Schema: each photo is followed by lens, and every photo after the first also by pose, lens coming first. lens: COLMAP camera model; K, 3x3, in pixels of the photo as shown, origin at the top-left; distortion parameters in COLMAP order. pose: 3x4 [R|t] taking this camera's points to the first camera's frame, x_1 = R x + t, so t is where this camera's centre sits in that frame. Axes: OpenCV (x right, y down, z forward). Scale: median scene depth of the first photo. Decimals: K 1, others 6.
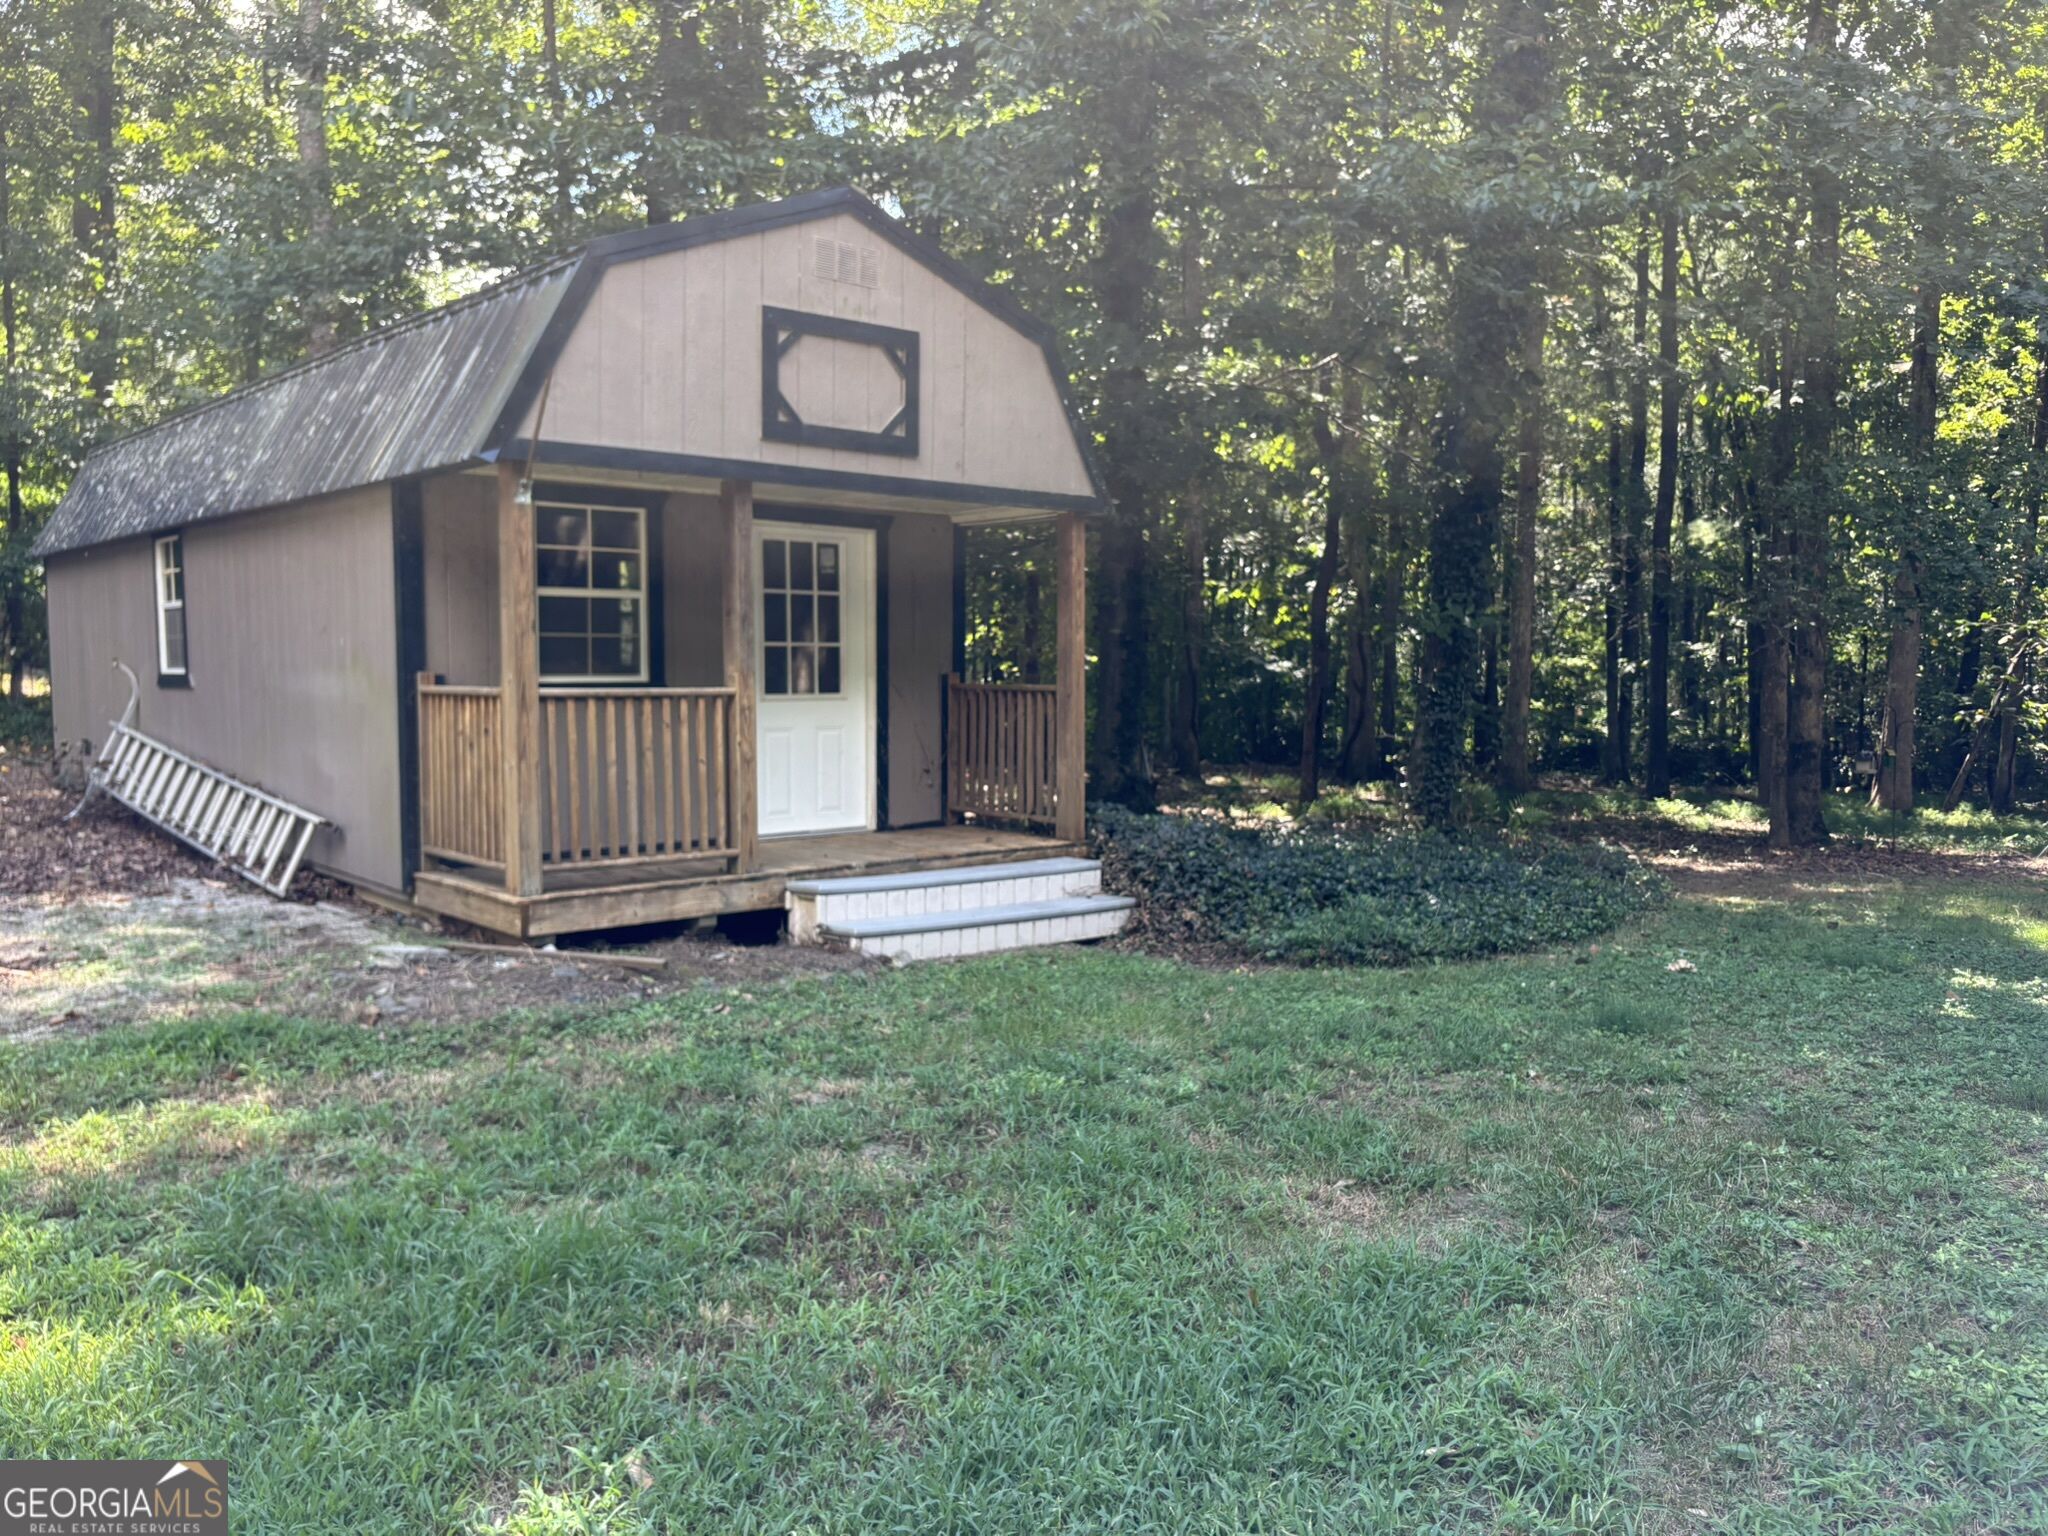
lens RADIAL K [[1566.9, 0, 1075.3], [0, 1566.9, 807.4], [0, 0, 1]] dist [0.167401, -0.230593]
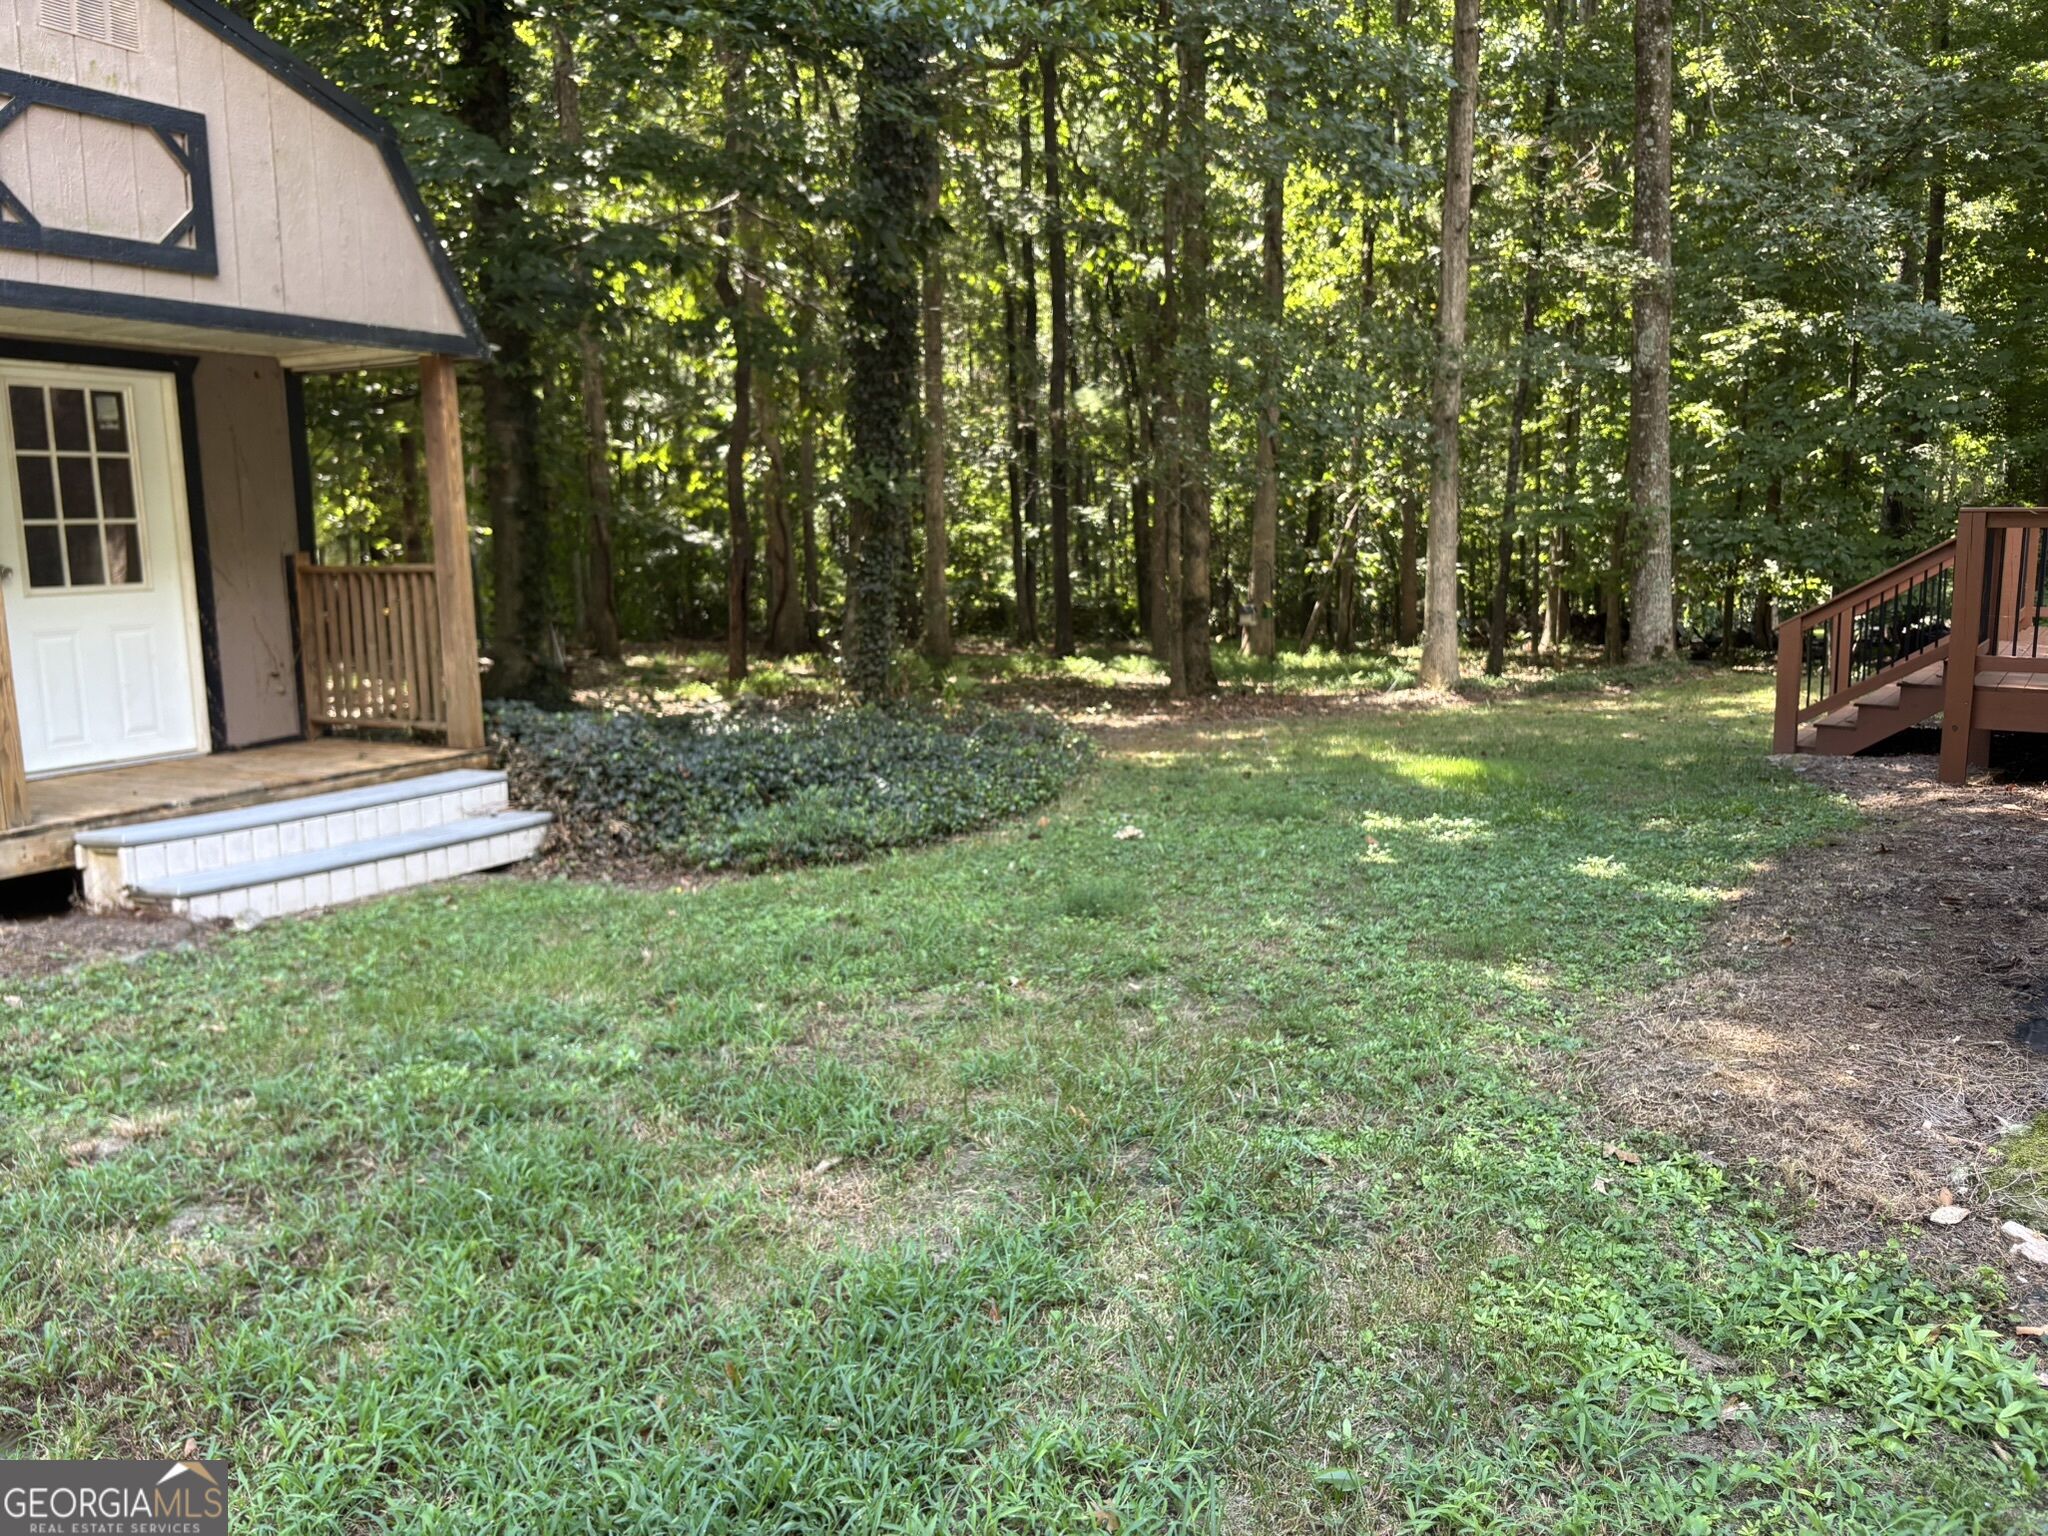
lens RADIAL K [[1575.6, 0, 976.0], [0, 1575.6, 770.1], [0, 0, 1]] dist [0.051876, -0.050043]
pose [[0.953954, -0.071202, 0.291380, 0.009459], [0.054391, 0.996375, 0.065403, -0.008622], [-0.294981, -0.046543, 0.954369, 0.109871]]
